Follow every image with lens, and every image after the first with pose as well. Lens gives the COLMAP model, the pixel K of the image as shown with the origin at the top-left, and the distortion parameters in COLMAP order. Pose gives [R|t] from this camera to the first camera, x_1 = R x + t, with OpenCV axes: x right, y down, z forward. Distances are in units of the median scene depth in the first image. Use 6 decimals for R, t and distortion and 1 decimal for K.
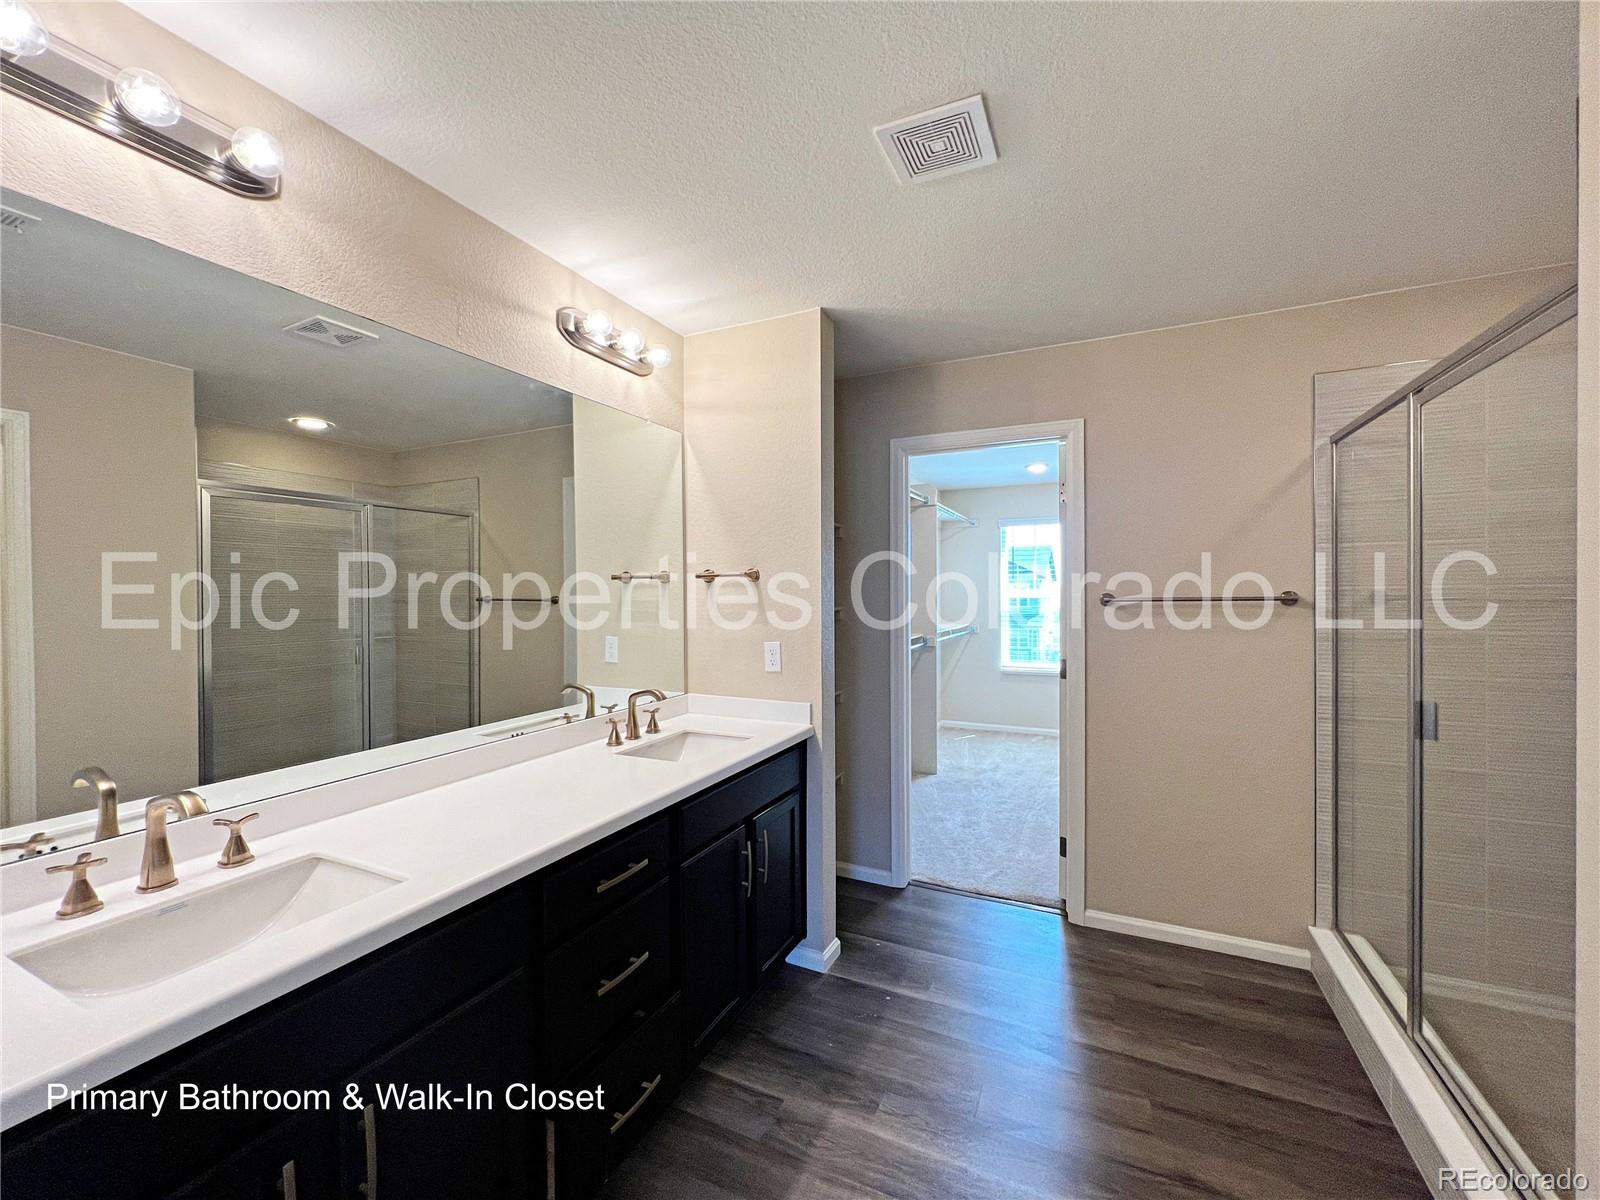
lens RADIAL K [[649.5, 0, 800.8], [0, 649.5, 598.0], [0, 0, 1]] dist [0.000518, 0.000389]
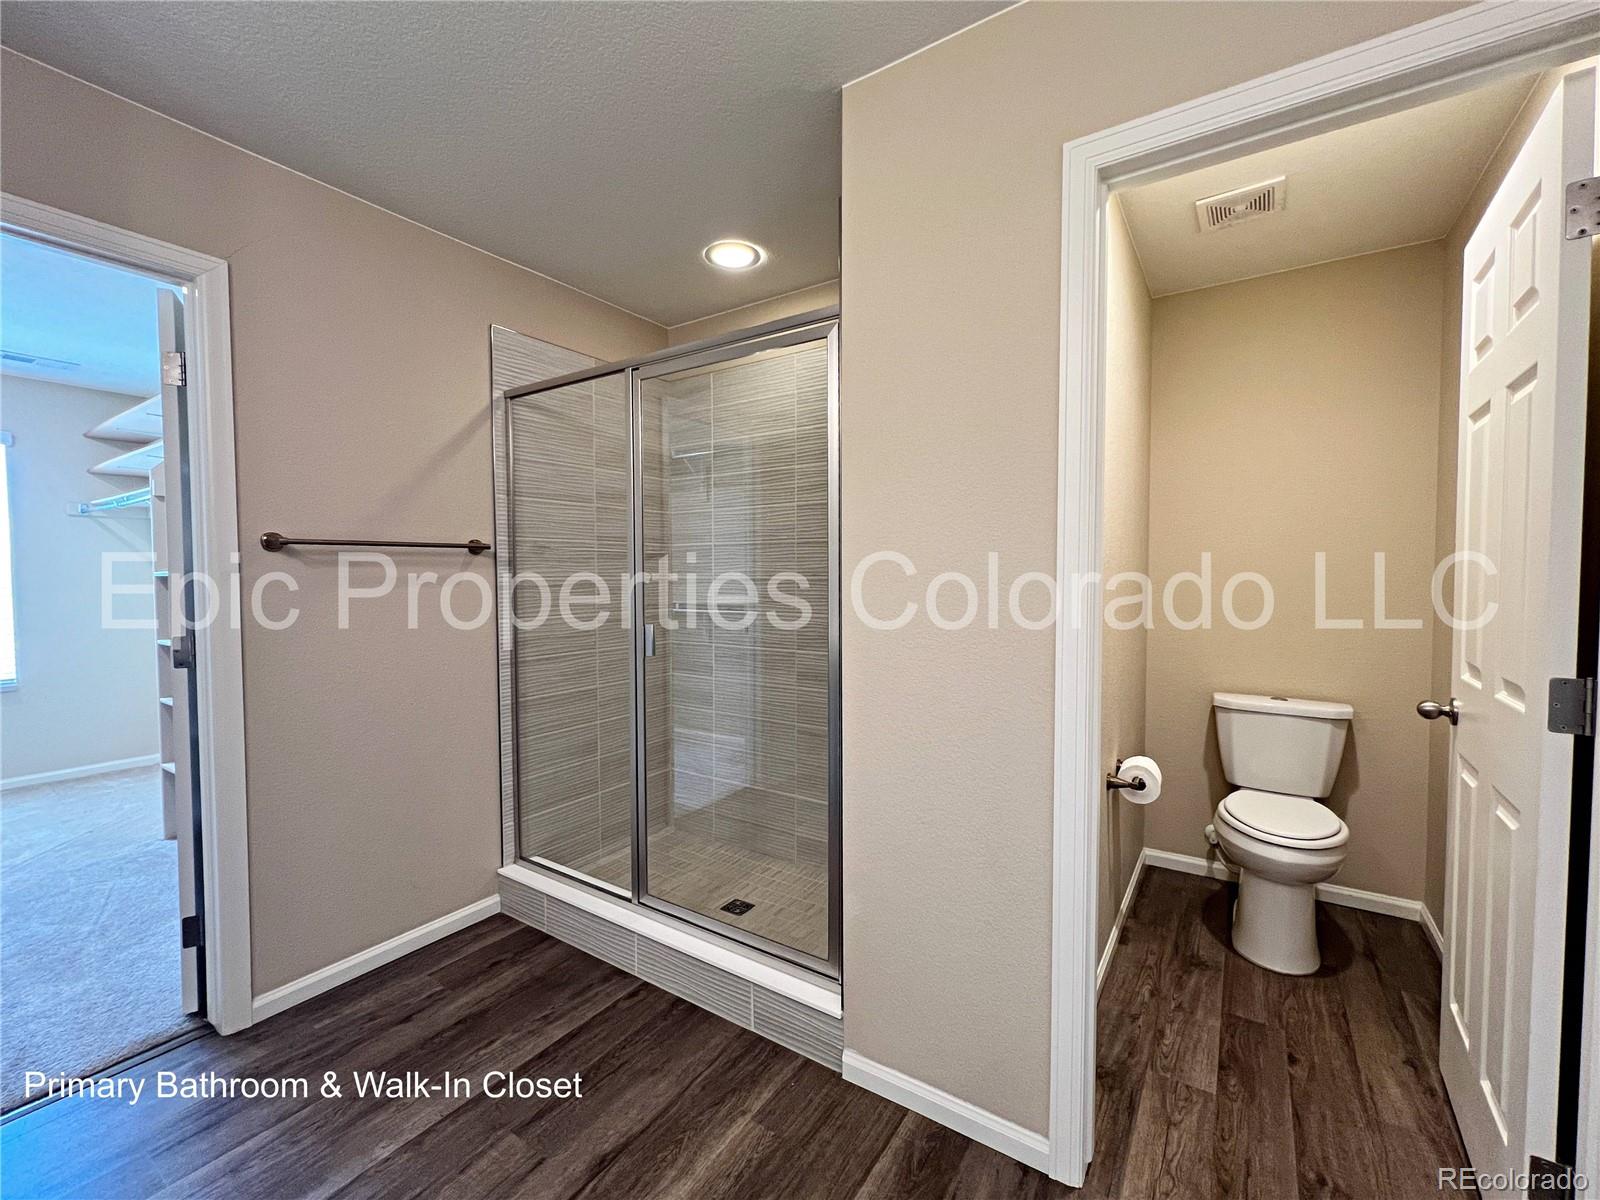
lens RADIAL K [[649.5, 0, 800.8], [0, 649.5, 598.0], [0, 0, 1]] dist [0.000518, 0.000389]
pose [[0.127455, -0.007806, 0.991814, -0.160394], [0.005712, 0.999958, 0.007136, 0.077952], [-0.991828, 0.004755, 0.127495, 0.405254]]
